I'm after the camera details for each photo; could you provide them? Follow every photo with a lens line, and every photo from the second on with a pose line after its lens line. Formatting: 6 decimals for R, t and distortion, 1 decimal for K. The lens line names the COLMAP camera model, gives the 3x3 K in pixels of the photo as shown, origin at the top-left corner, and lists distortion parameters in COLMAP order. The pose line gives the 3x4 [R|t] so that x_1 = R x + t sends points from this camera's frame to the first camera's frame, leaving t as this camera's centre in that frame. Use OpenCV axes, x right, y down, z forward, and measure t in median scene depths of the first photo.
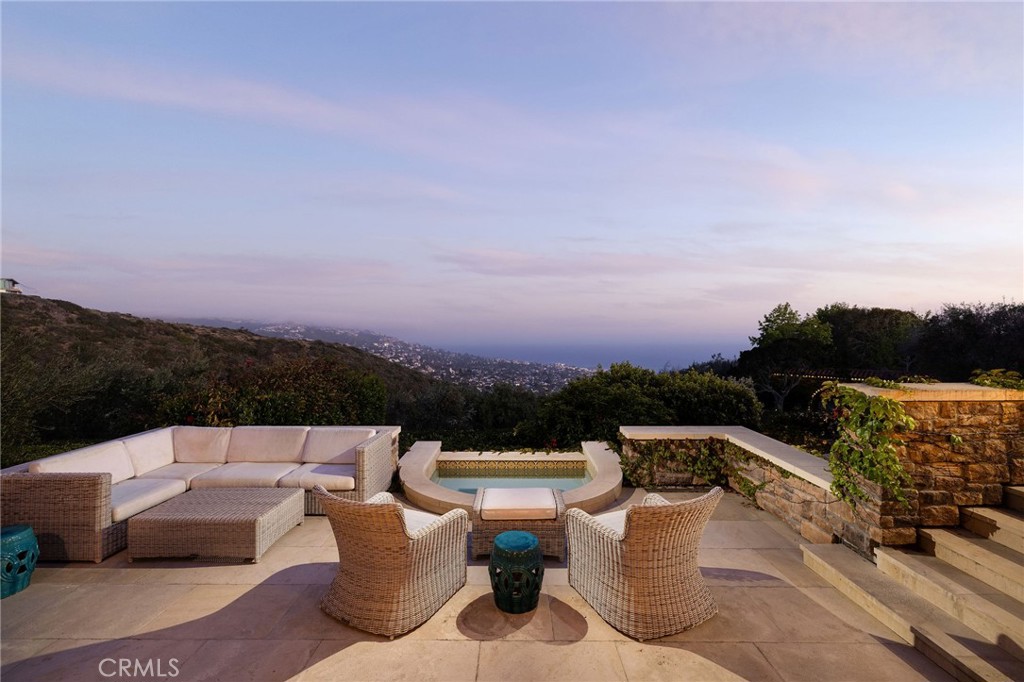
lens RADIAL K [[439.7, 0, 508.2], [0, 439.7, 338.1], [0, 0, 1]] dist [0.001705, -0.000317]
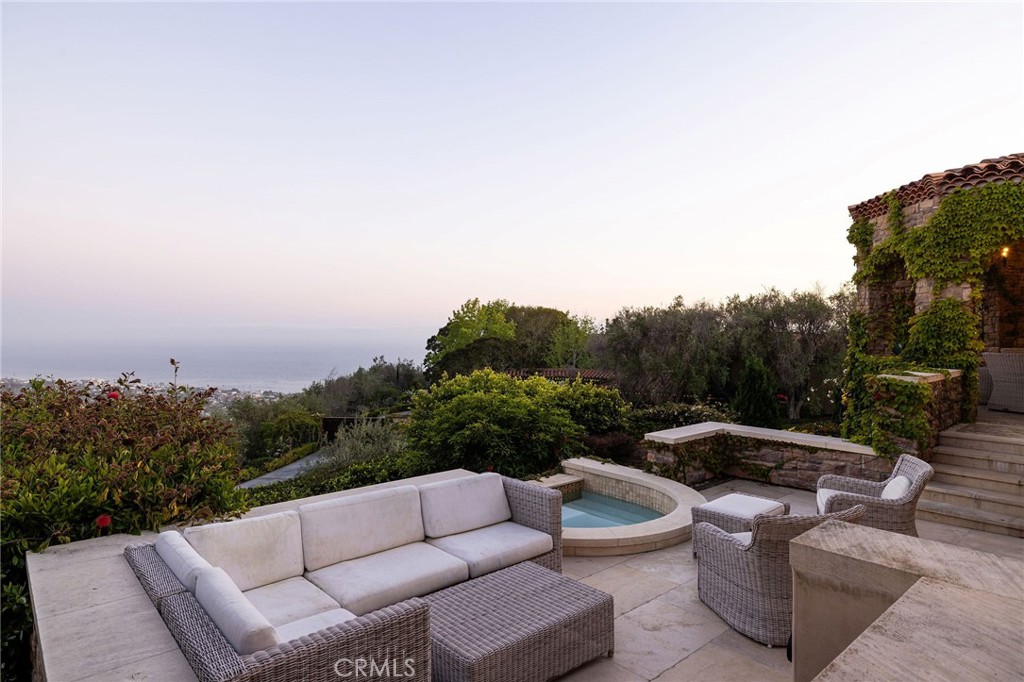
lens RADIAL K [[595.7, 0, 511.4], [0, 595.7, 338.4], [0, 0, 1]] dist [-0.004509, -0.002165]
pose [[0.742155, -0.005032, 0.670209, -1.064091], [0.003002, 0.999987, 0.004183, -0.019305], [-0.670221, -0.001092, 0.742161, 0.293508]]
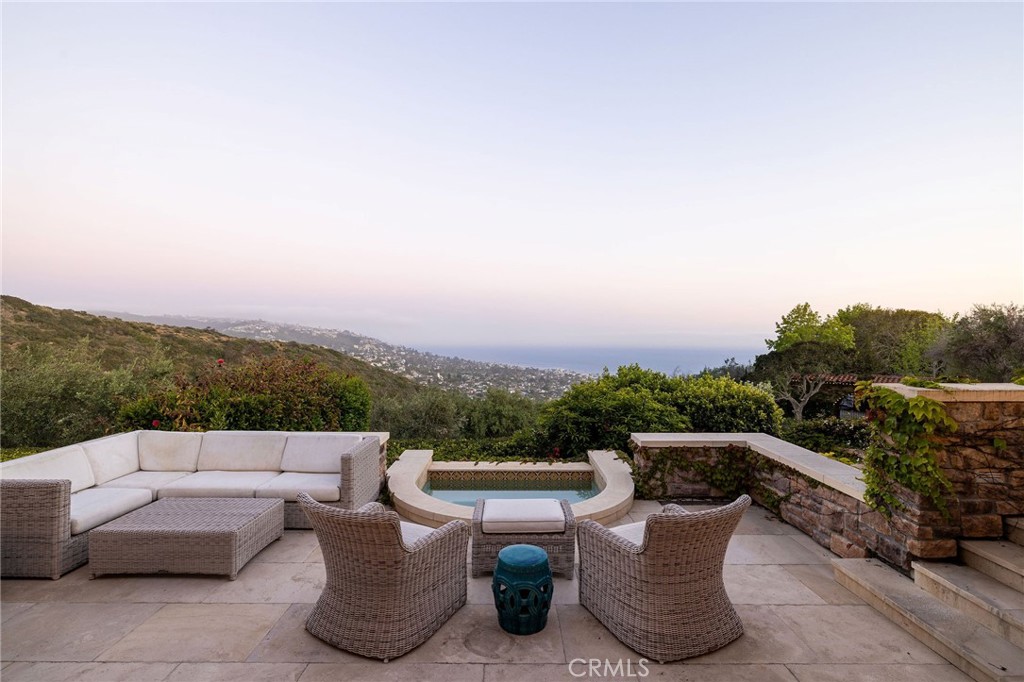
lens RADIAL K [[483.5, 0, 507.9], [0, 483.5, 338.9], [0, 0, 1]] dist [-0.008651, 0.001907]
pose [[0.999907, 0.005307, 0.012528, -0.017604], [-0.005262, 0.999980, -0.003602, 0.013927], [-0.012547, 0.003536, 0.999915, 0.005258]]
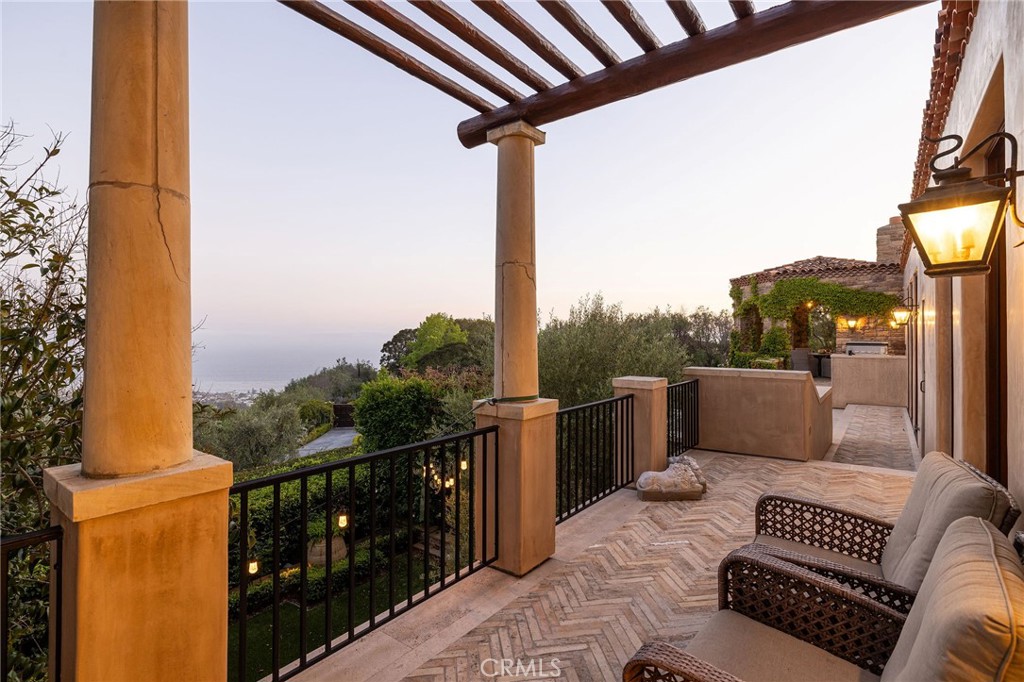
lens RADIAL K [[483.5, 0, 520.4], [0, 483.5, 337.7], [0, 0, 1]] dist [-0.008651, 0.001907]
pose [[0.600094, -0.000293, 0.799930, -2.126623], [0.006387, 0.999970, -0.004426, -0.040266], [-0.799904, 0.007765, 0.600077, 0.206013]]
